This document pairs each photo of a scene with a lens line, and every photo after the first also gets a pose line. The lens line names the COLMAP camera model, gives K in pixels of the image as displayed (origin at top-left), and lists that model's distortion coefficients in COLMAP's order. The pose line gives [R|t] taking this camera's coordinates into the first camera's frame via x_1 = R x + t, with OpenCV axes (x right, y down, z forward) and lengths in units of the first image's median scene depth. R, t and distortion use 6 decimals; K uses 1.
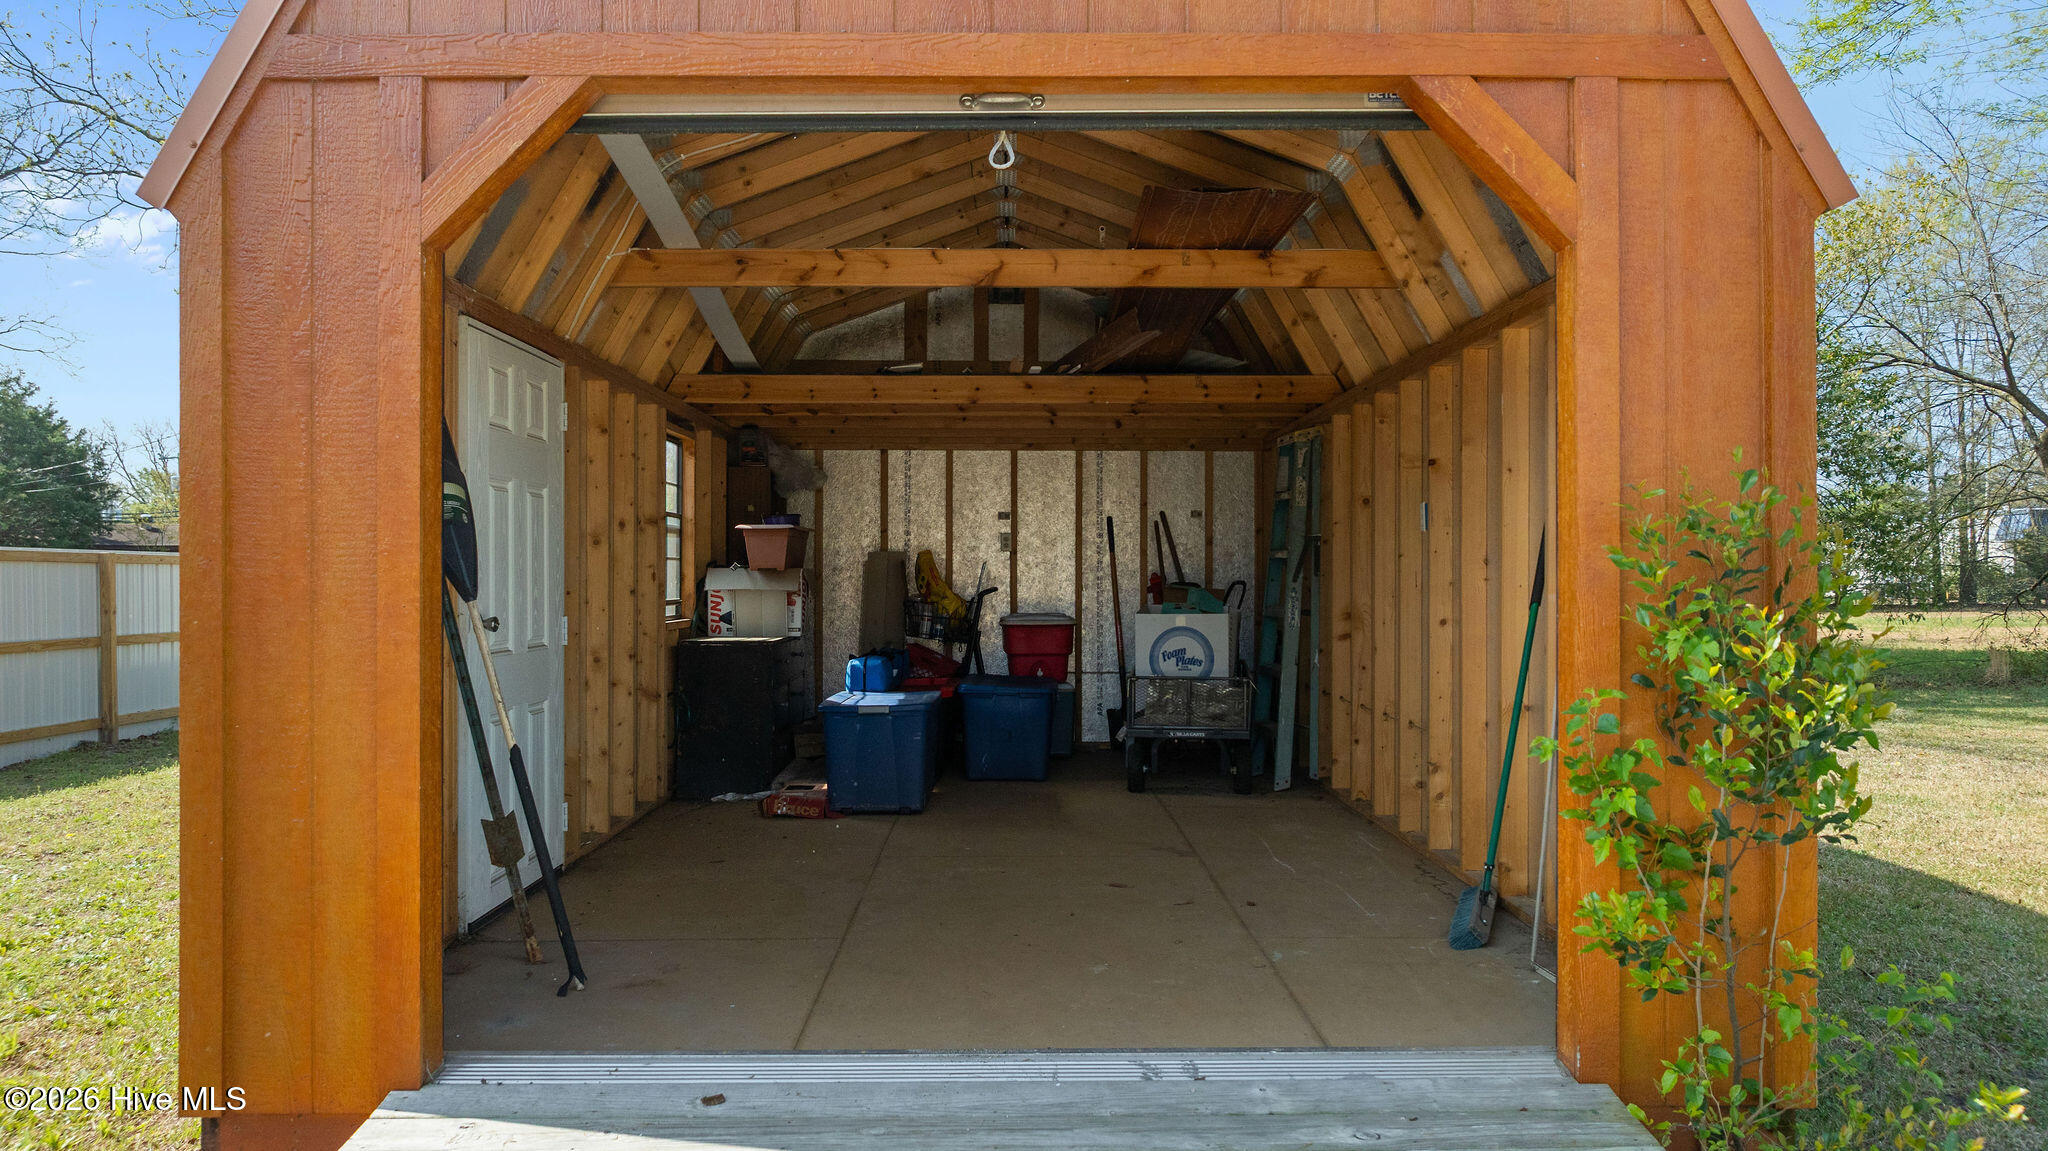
lens RADIAL K [[1456.0, 0, 1017.4], [0, 1456.0, 568.4], [0, 0, 1]] dist [-0.023409, 0.016778]
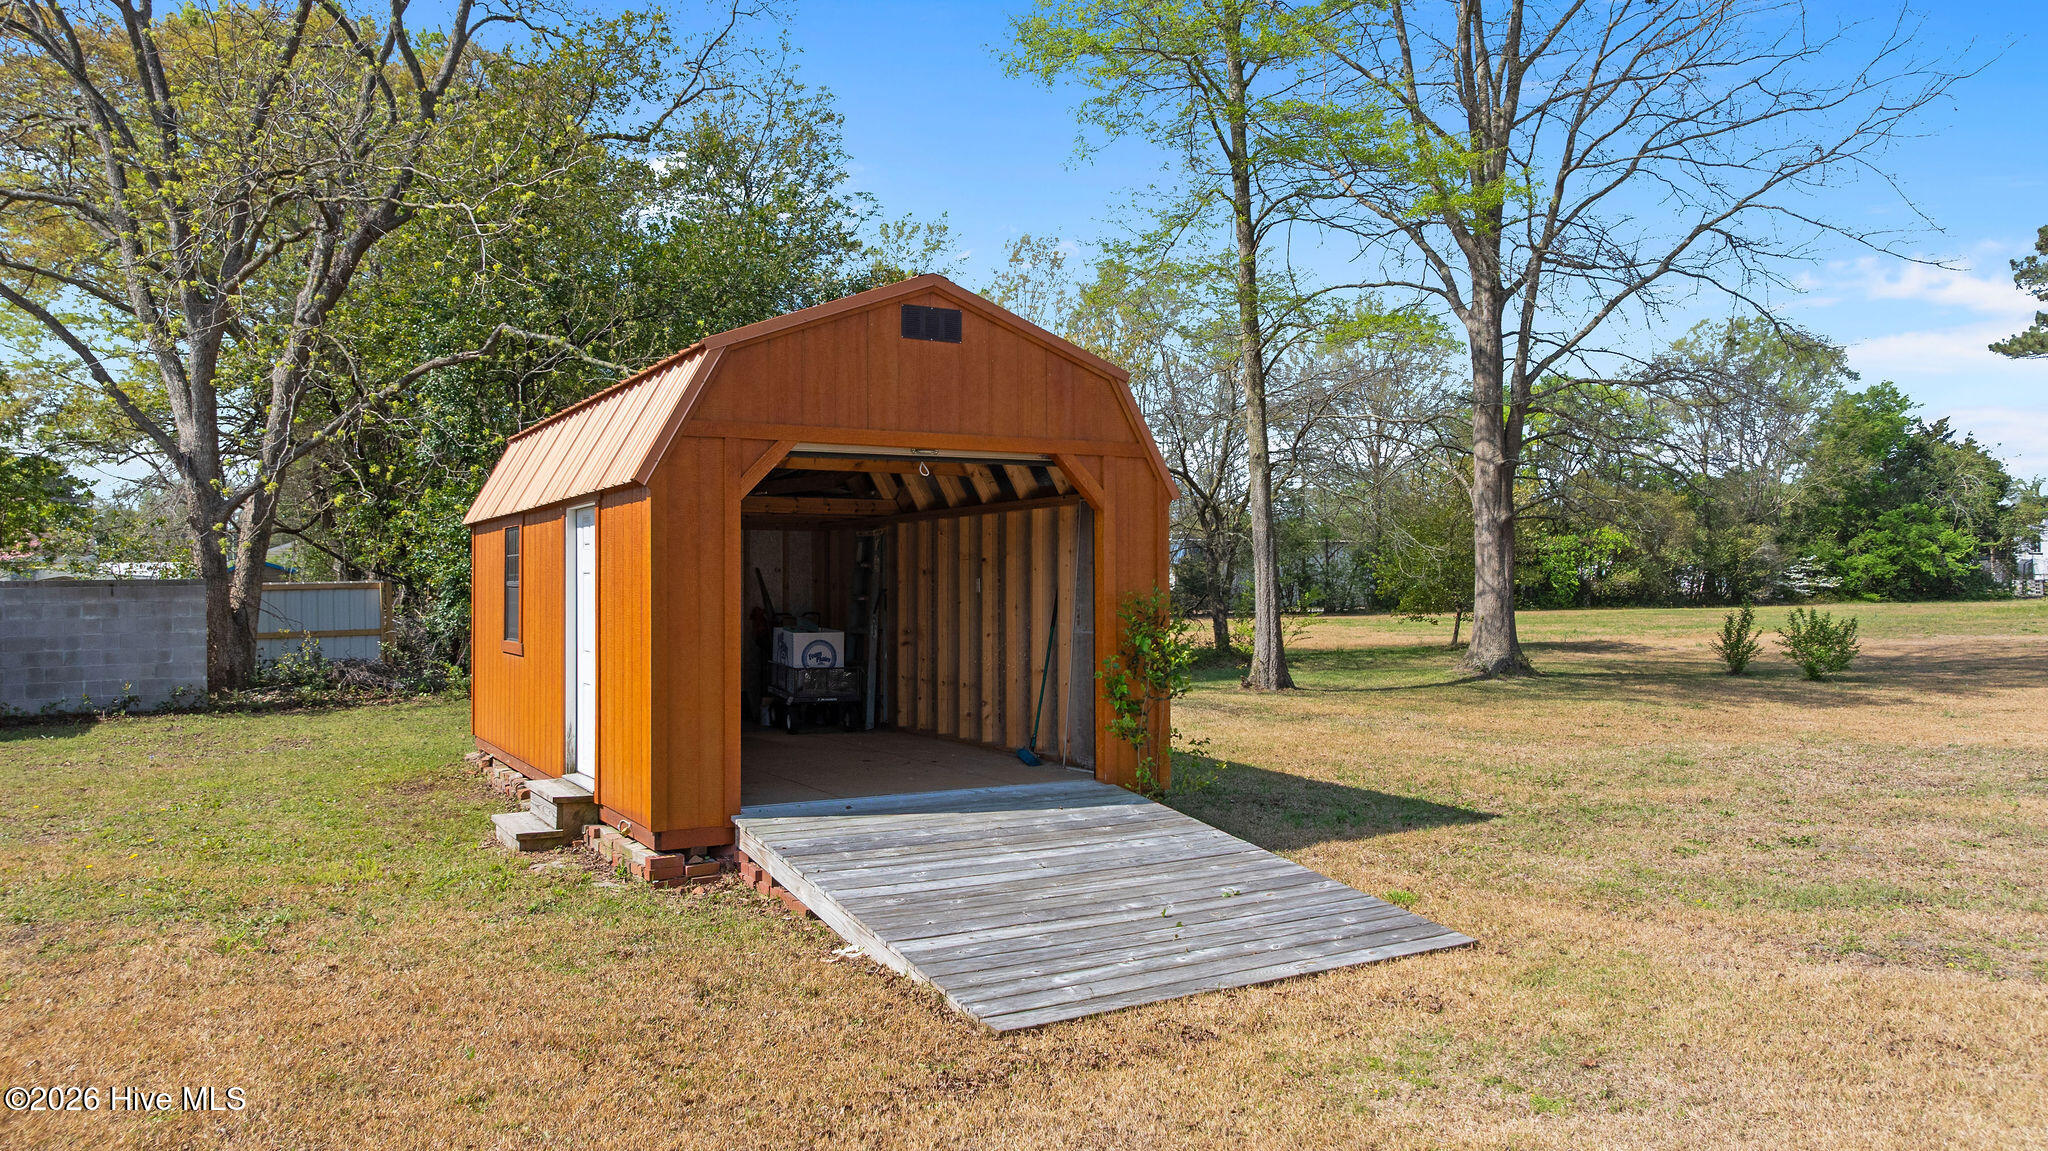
lens RADIAL K [[1456.0, 0, 1028.8], [0, 1456.0, 579.9], [0, 0, 1]] dist [-0.023409, 0.016778]
pose [[0.873785, 0.001755, 0.486309, -0.534667], [-0.000865, 0.999998, -0.002054, -0.030294], [-0.486312, 0.001374, 0.873784, -0.689300]]
